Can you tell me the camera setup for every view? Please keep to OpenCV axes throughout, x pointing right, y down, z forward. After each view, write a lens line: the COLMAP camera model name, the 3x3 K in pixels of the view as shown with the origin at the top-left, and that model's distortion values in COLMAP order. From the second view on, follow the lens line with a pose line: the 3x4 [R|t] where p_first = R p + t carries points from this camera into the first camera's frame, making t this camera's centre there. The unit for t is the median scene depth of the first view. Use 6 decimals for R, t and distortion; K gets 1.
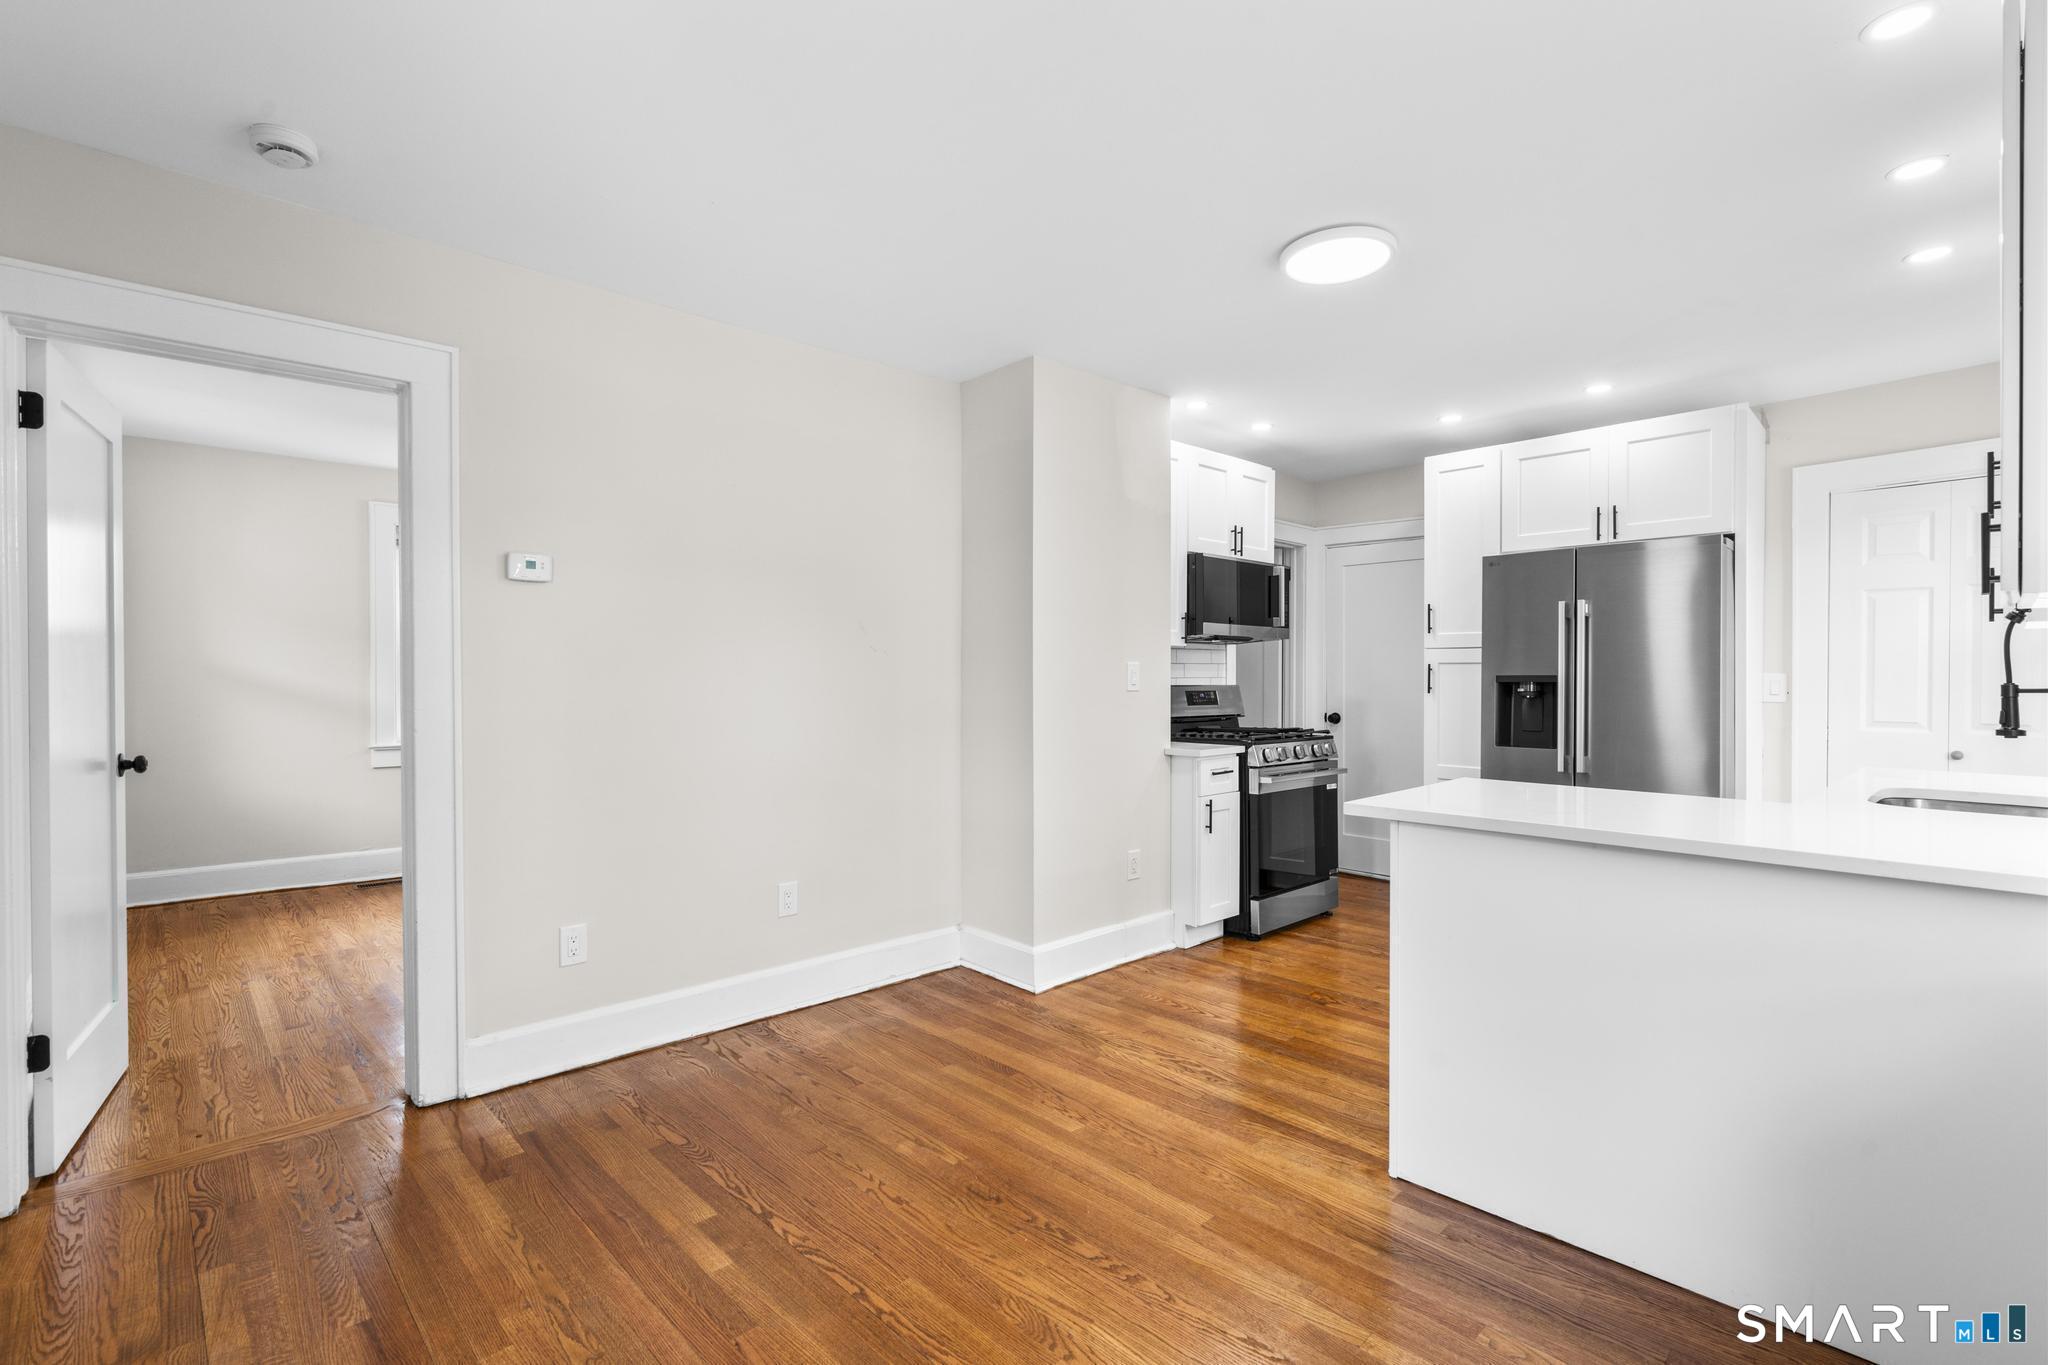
lens RADIAL K [[922.6, 0, 1034.4], [0, 922.6, 679.7], [0, 0, 1]] dist [-0.003628, 0.001977]
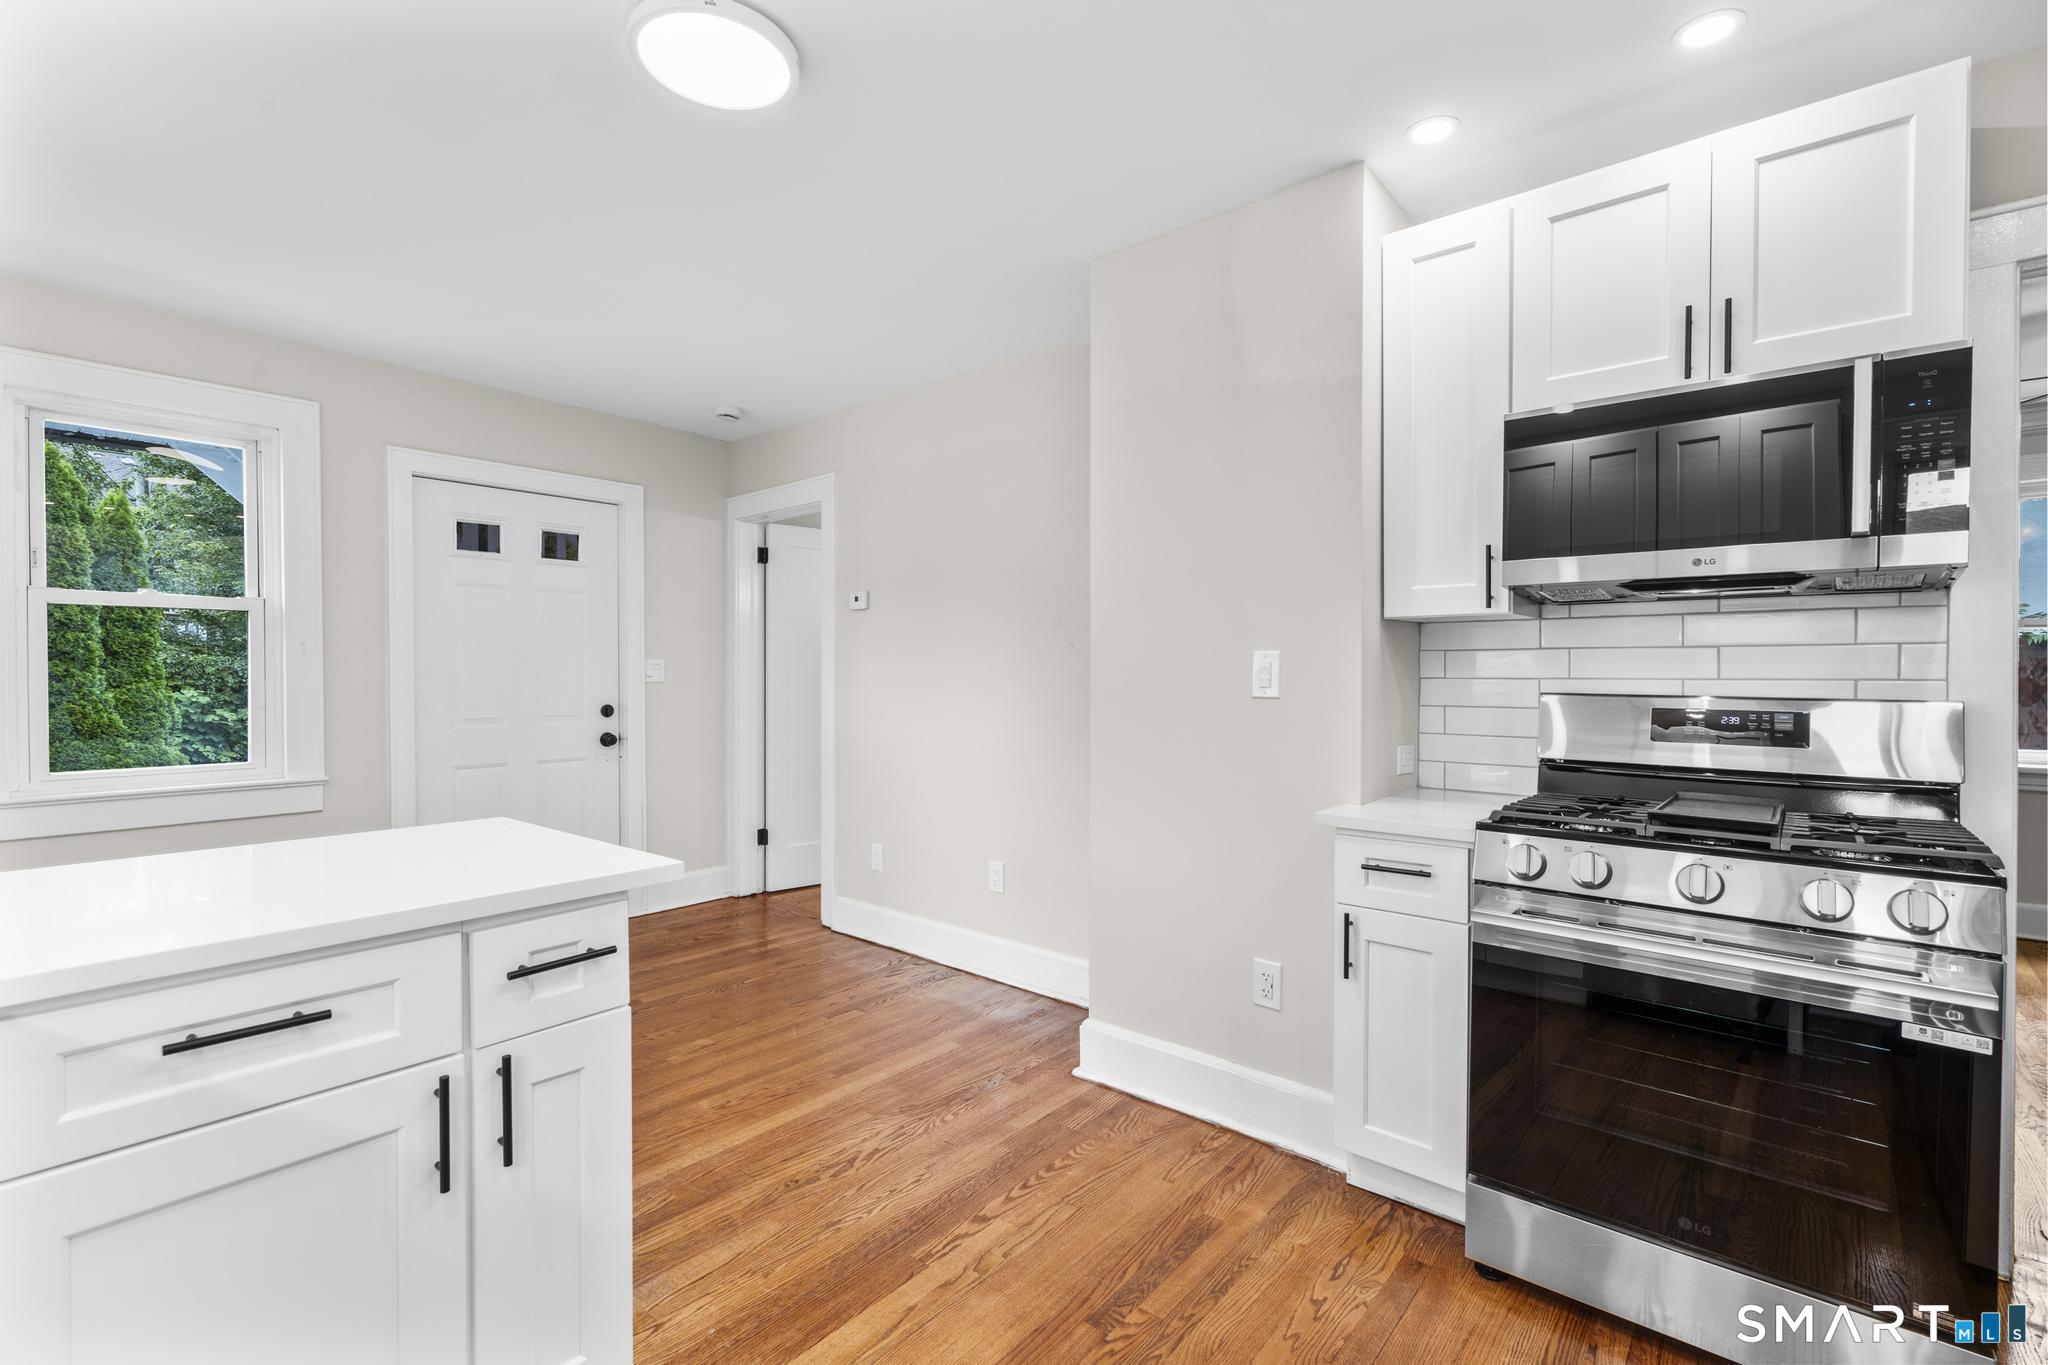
lens RADIAL K [[922.6, 0, 1028.8], [0, 922.6, 679.1], [0, 0, 1]] dist [-0.003628, 0.001977]
pose [[0.103033, 0.008718, -0.994640, 0.944077], [-0.007277, 0.999941, 0.008010, -0.005722], [0.994651, 0.006413, 0.103090, 1.061117]]
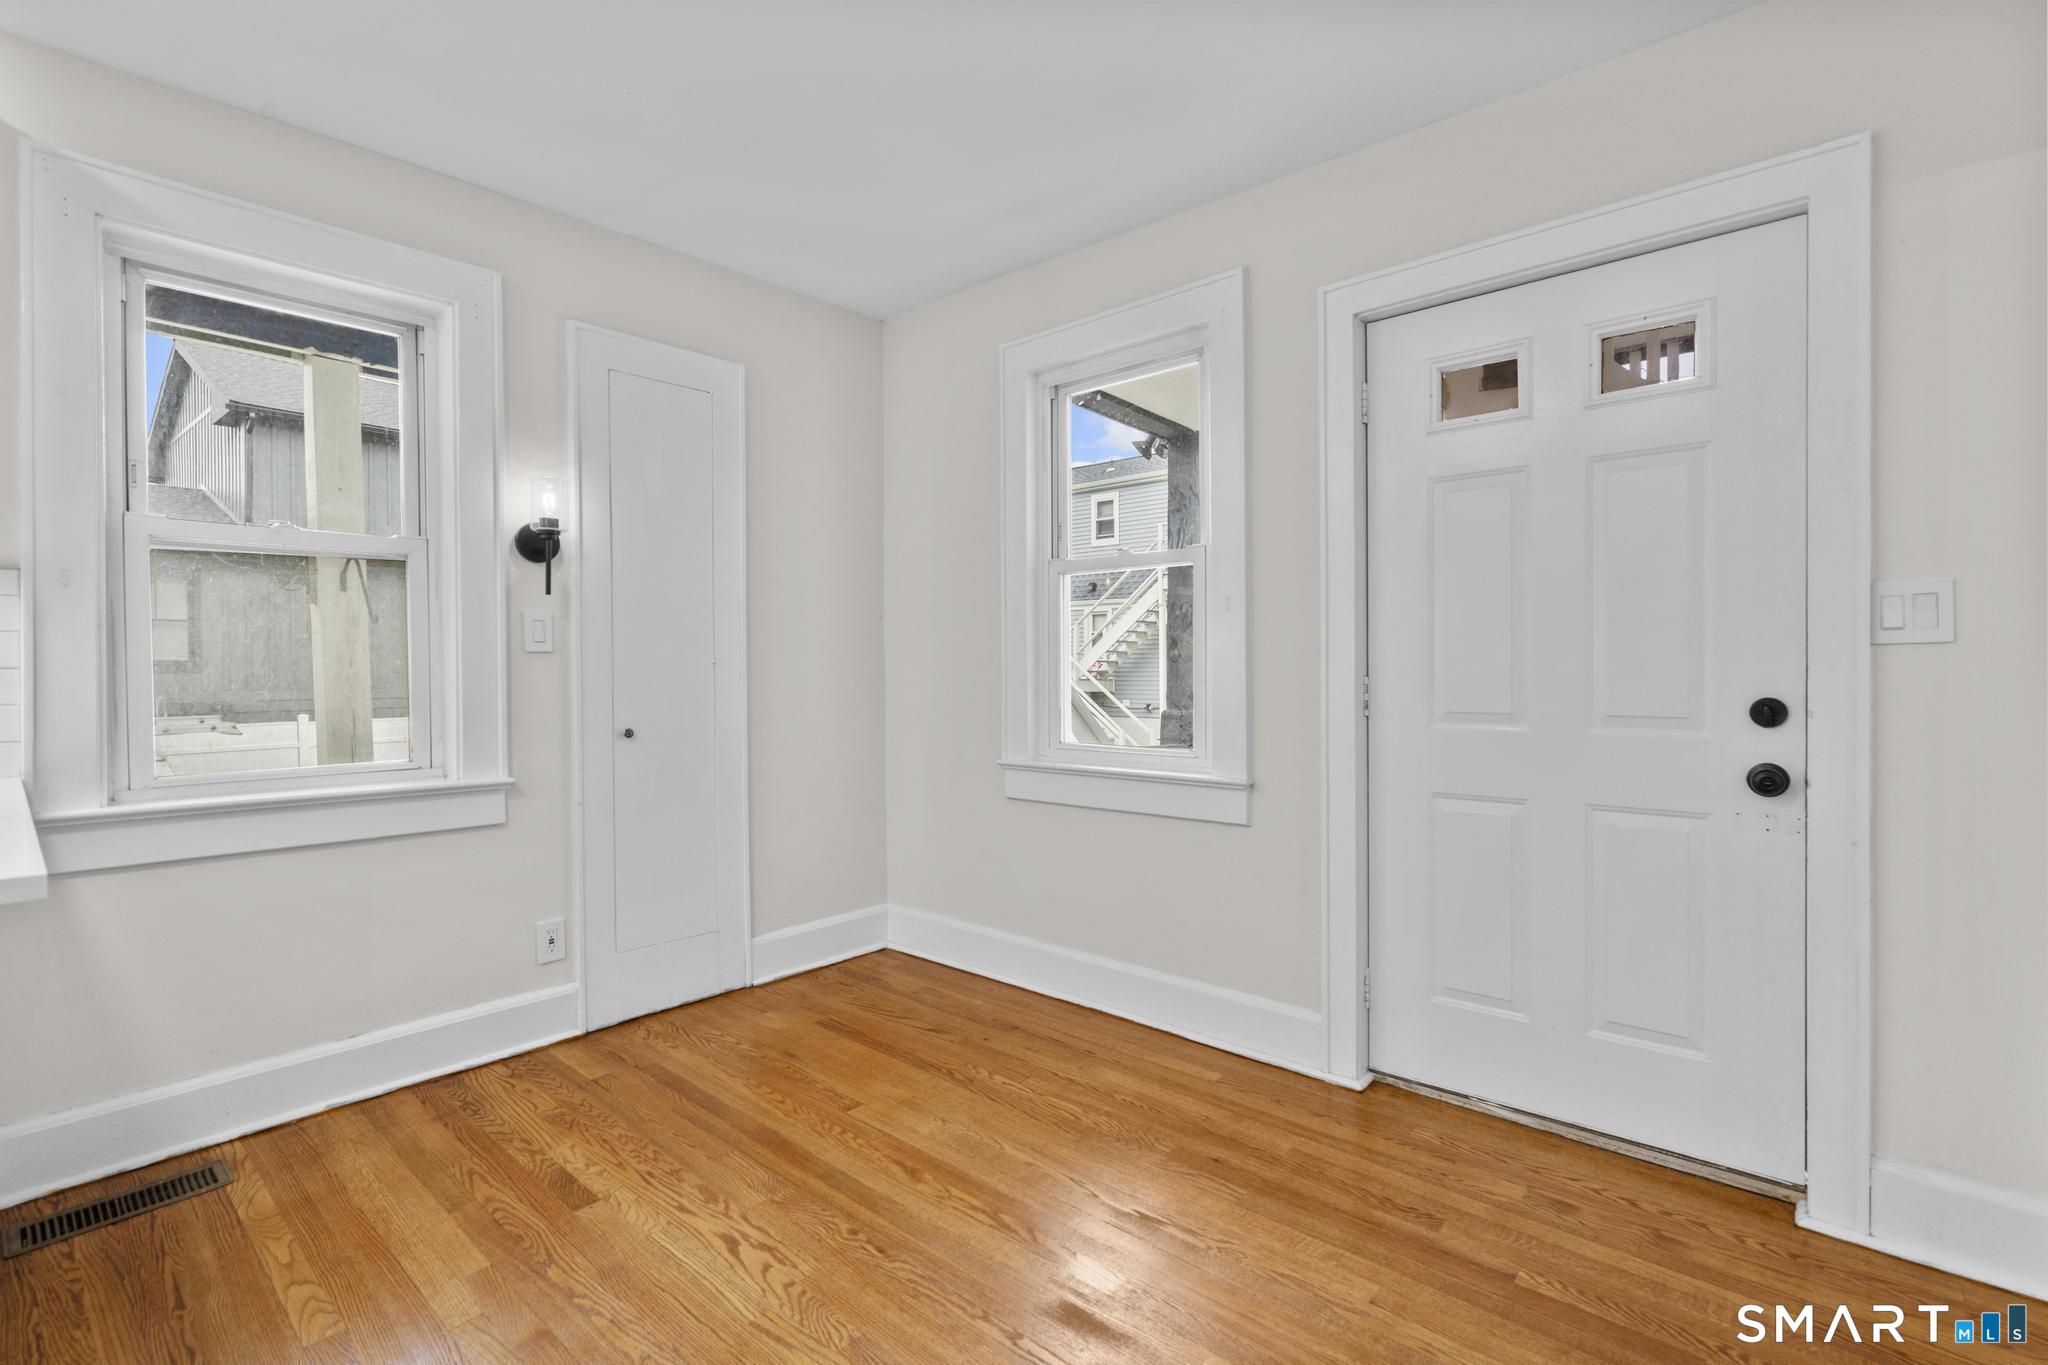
lens RADIAL K [[922.6, 0, 1030.3], [0, 922.6, 678.8], [0, 0, 1]] dist [-0.003628, 0.001977]
pose [[-0.997092, 0.010451, -0.075484, -0.089257], [0.008805, 0.999717, 0.022114, 0.021716], [0.075693, 0.021385, -0.996902, 1.130534]]
